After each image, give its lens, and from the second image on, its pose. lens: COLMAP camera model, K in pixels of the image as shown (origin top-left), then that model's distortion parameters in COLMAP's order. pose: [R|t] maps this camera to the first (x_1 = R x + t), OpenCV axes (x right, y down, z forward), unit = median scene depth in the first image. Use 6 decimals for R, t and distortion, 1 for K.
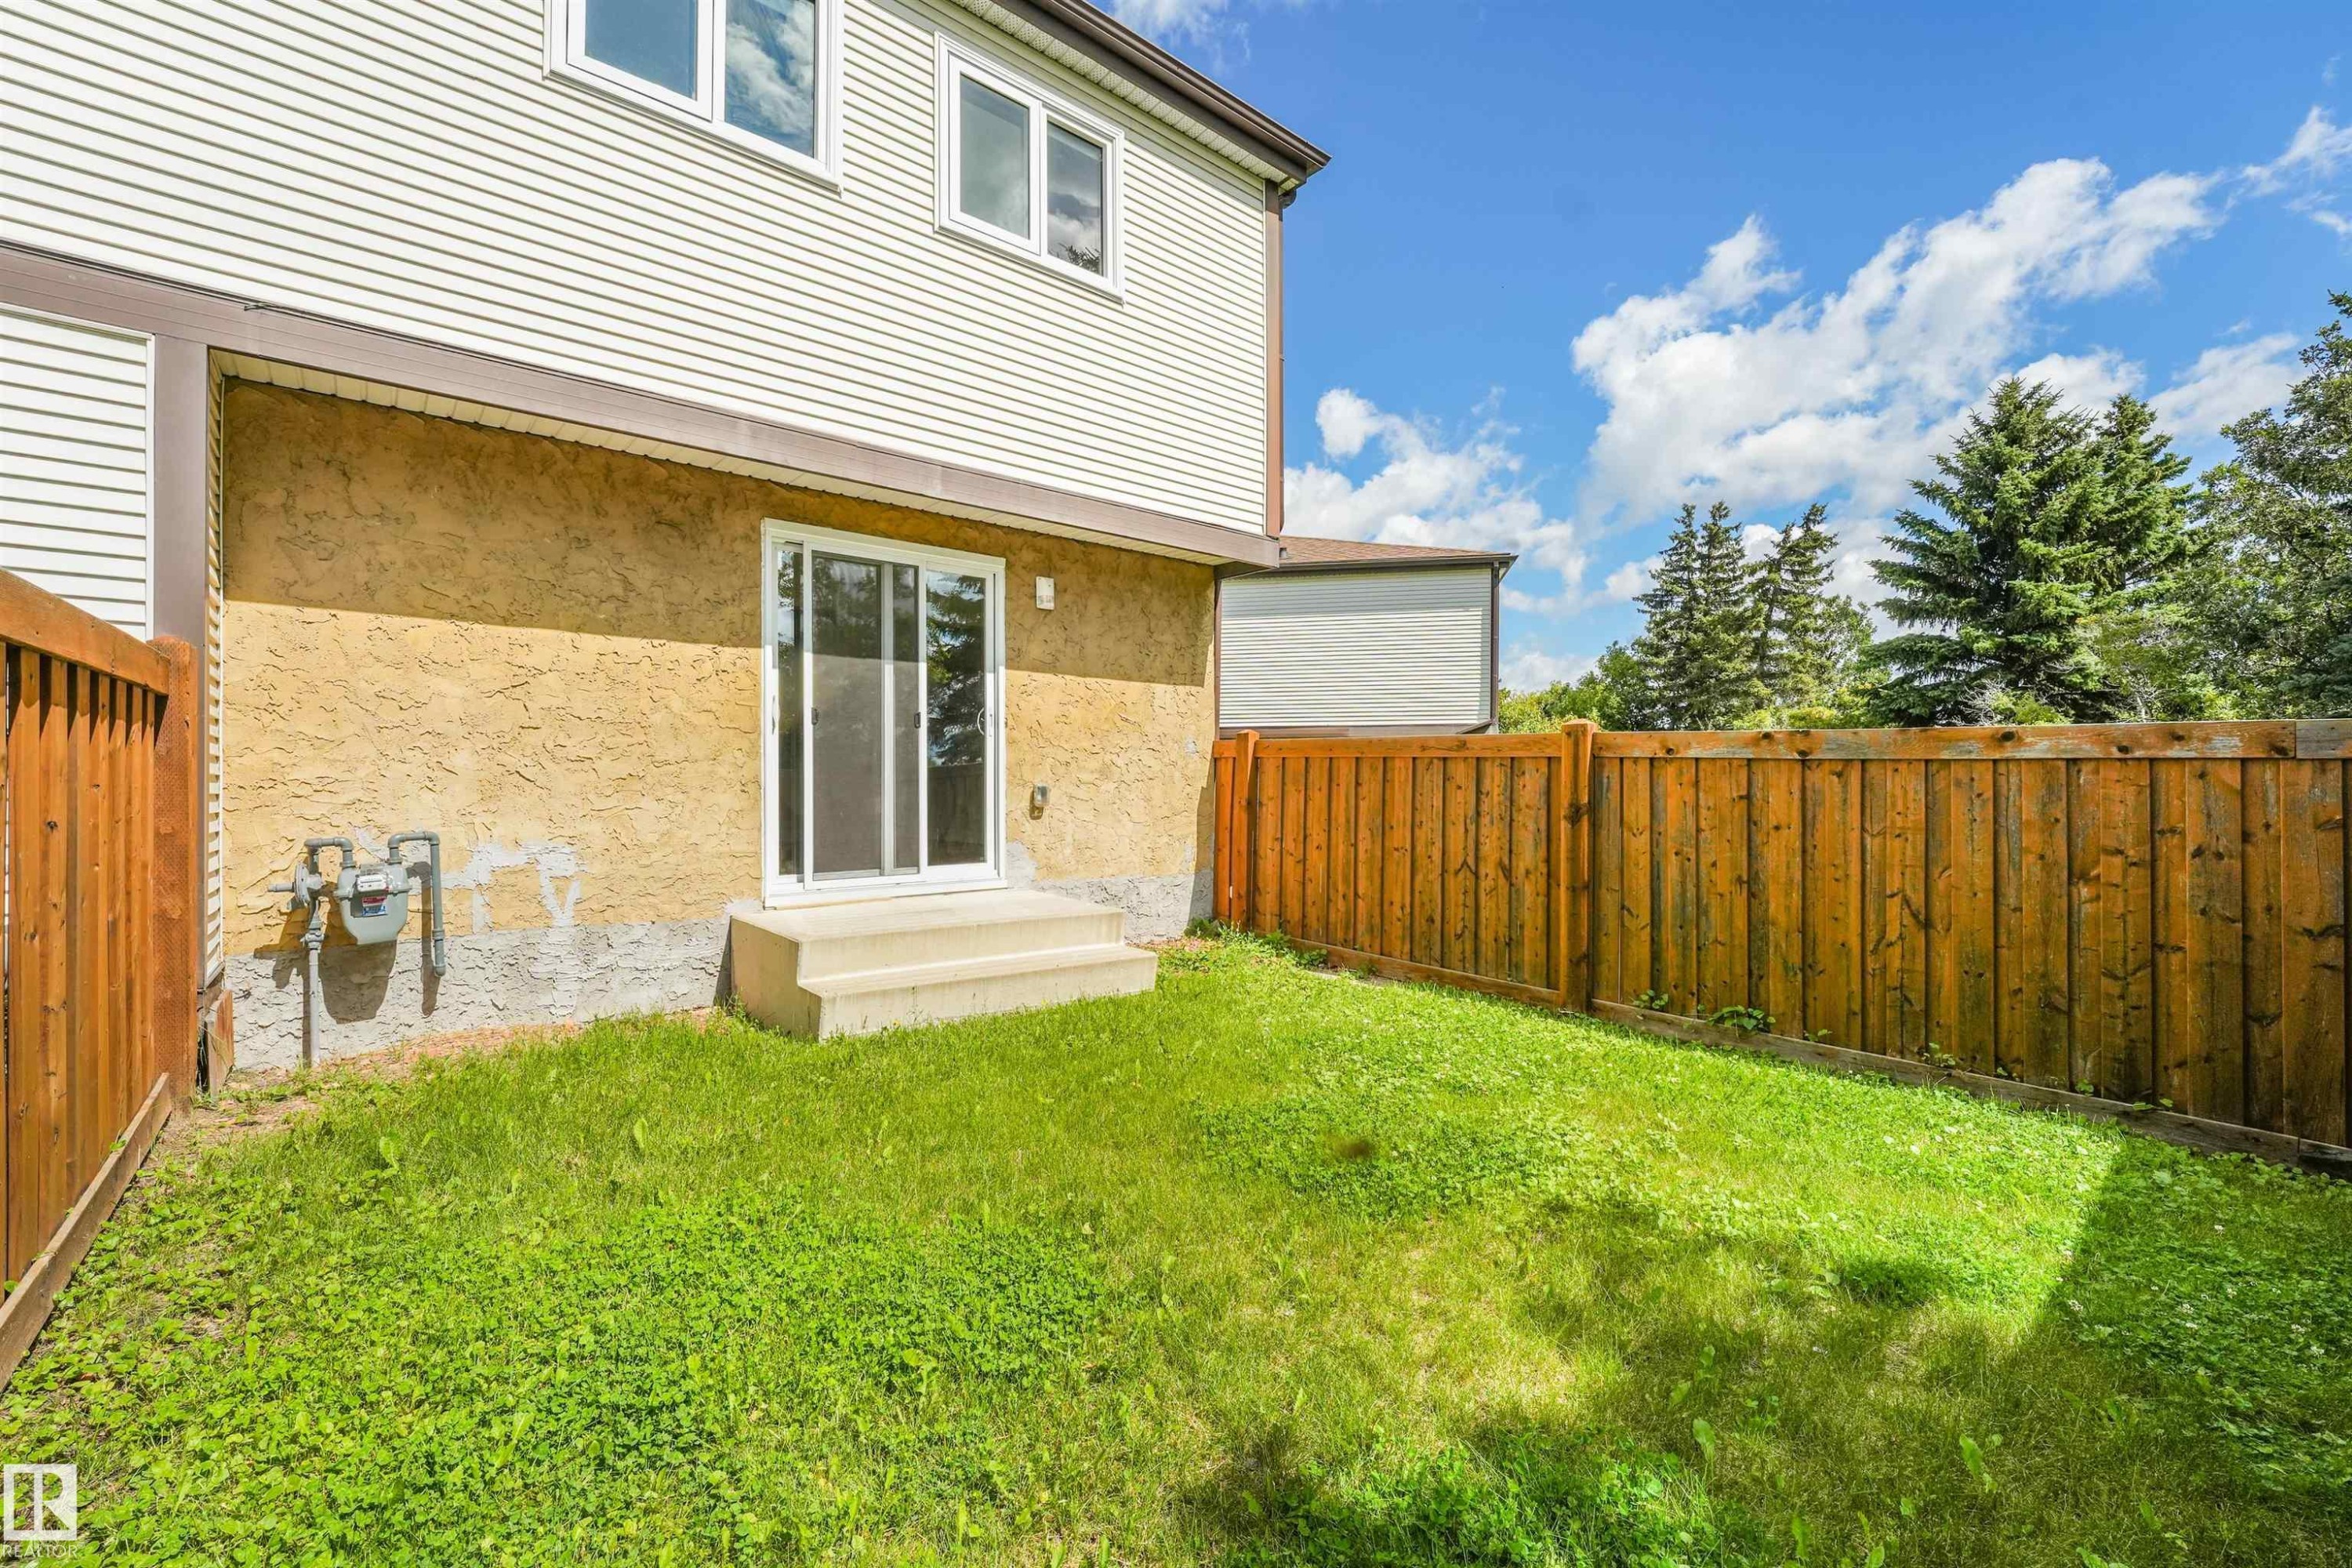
lens RADIAL K [[960.9, 0, 1164.4], [0, 960.9, 778.1], [0, 0, 1]] dist [-0.010686, 0.004213]
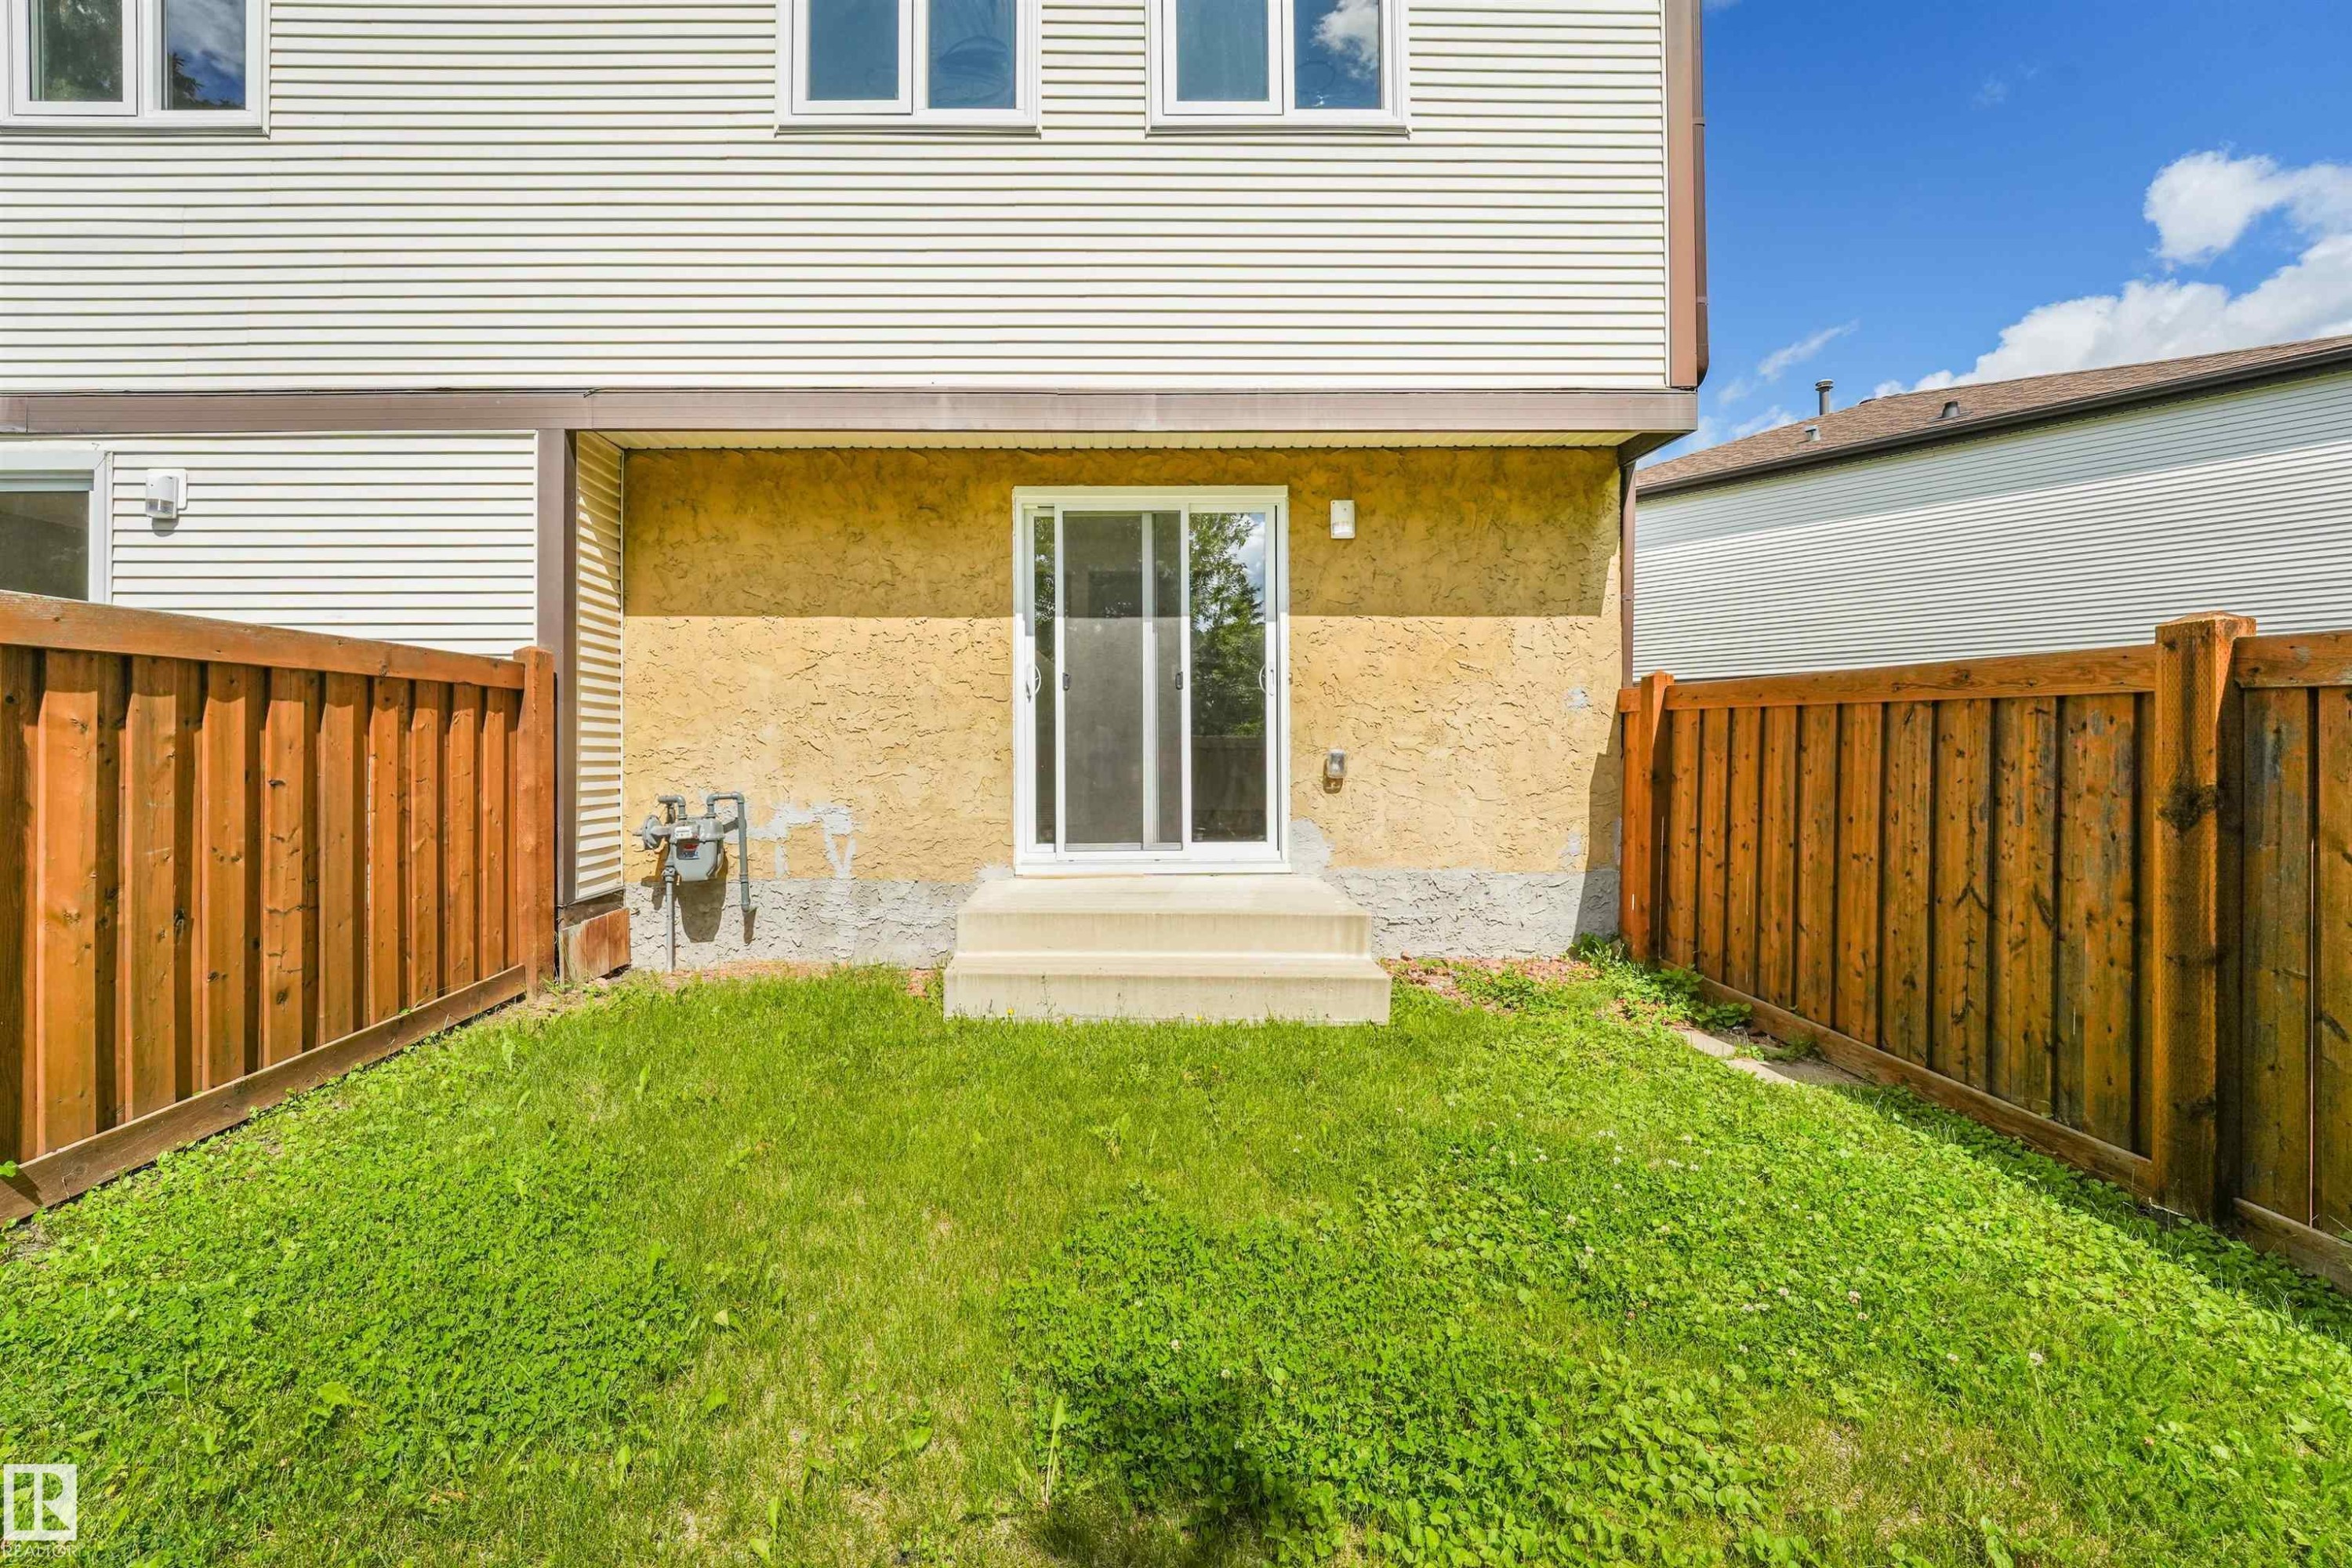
lens RADIAL K [[990.5, 0, 1167.2], [0, 990.5, 742.7], [0, 0, 1]] dist [-0.003705, -0.000116]
pose [[0.776910, -0.008976, -0.629548, 0.322939], [0.007925, 0.999959, -0.004477, 0.002140], [0.629562, -0.001511, 0.776949, 0.267772]]
